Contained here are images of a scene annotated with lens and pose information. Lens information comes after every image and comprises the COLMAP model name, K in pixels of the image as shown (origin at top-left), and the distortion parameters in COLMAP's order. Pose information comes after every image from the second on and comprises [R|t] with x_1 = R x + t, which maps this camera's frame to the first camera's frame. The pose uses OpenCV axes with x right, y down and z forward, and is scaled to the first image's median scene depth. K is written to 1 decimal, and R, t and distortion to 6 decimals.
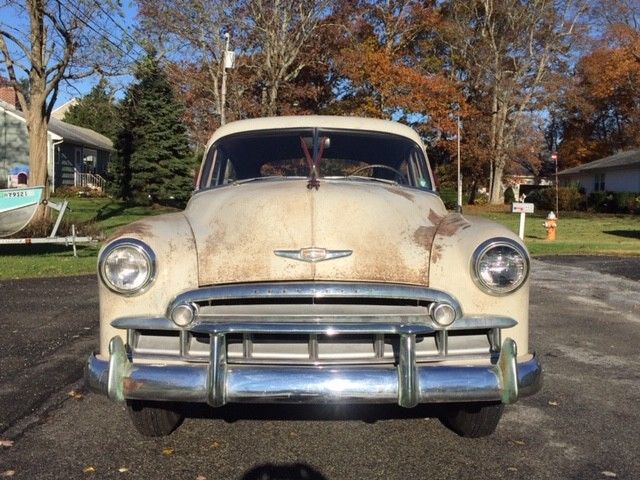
lens RADIAL K [[724.1, 0, 320.0], [0, 724.1, 240.0], [0, 0, 1]] dist [0.033990, 0.019916]
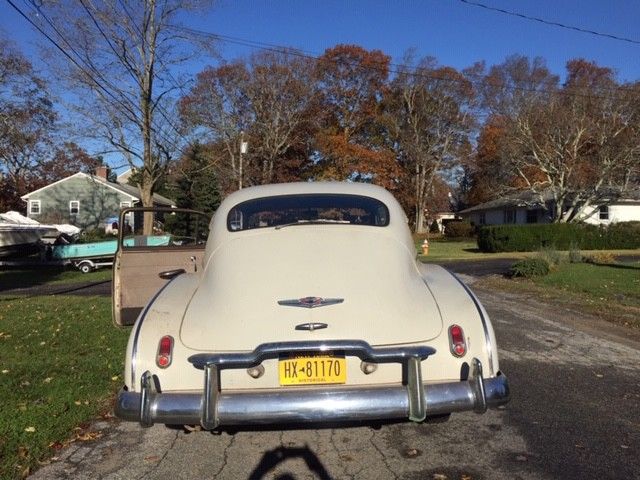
lens RADIAL K [[558.6, 0, 320.0], [0, 558.6, 240.0], [0, 0, 1]] dist [0.066982, -0.117757]
pose [[0.999300, -0.024549, 0.028234, 0.001975], [0.025648, 0.998901, -0.039222, 0.006149], [-0.027240, 0.039919, 0.998832, -0.219437]]
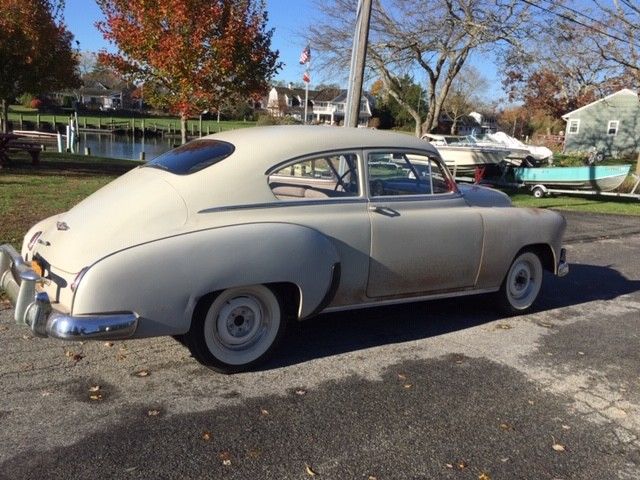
lens RADIAL K [[566.9, 0, 318.3], [0, 566.9, 242.0], [0, 0, 1]] dist [0.091227, -0.112691]
pose [[0.588568, 0.164359, -0.791564, 0.114071], [-0.091144, 0.986364, 0.137036, -0.003893], [0.803293, -0.008508, 0.595523, -0.164657]]
